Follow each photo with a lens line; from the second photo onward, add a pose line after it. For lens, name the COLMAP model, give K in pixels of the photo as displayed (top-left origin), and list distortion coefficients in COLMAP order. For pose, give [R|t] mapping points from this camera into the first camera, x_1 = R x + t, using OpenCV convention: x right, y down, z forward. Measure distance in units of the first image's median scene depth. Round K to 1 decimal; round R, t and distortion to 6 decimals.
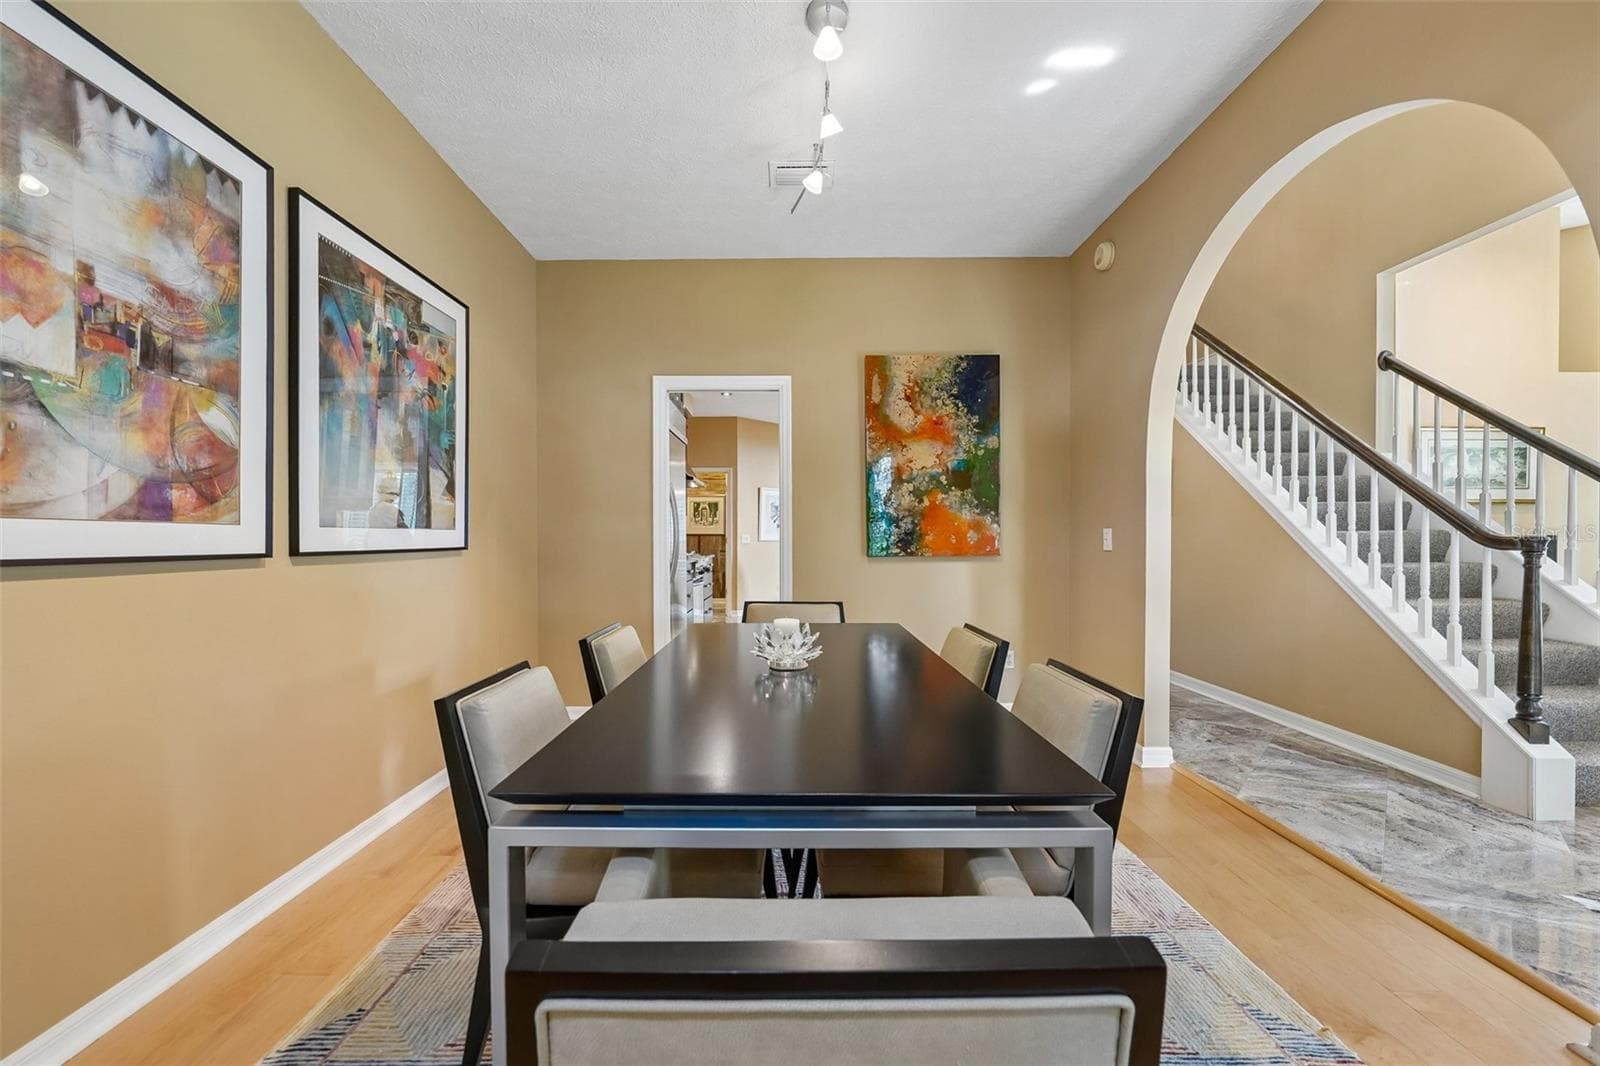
lens RADIAL K [[1368.6, 0, 800.0], [0, 1368.6, 533.0], [0, 0, 1]] dist [0.005758, 0.010210]
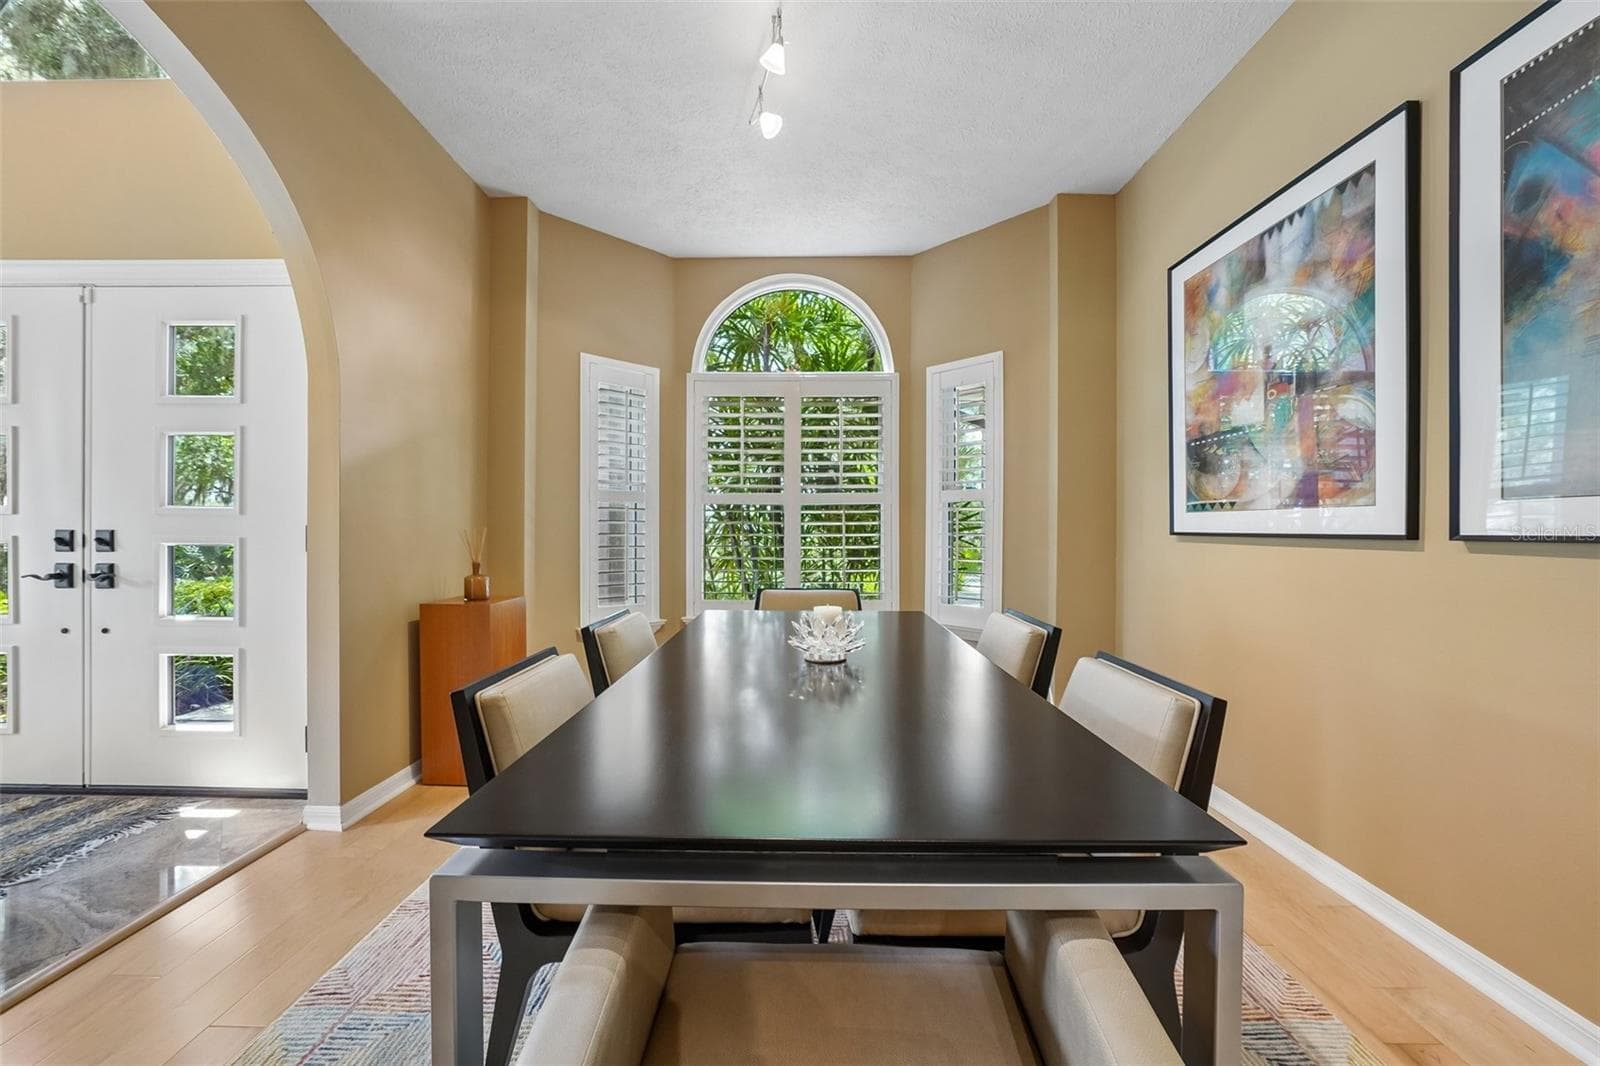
lens RADIAL K [[1368.6, 0, 800.0], [0, 1368.6, 533.0], [0, 0, 1]] dist [0.005758, 0.010210]
pose [[-0.999968, -0.003058, 0.007402, 0.001365], [-0.003083, 0.999990, -0.003321, 0.020236], [-0.007392, -0.003343, -0.999967, 2.177934]]
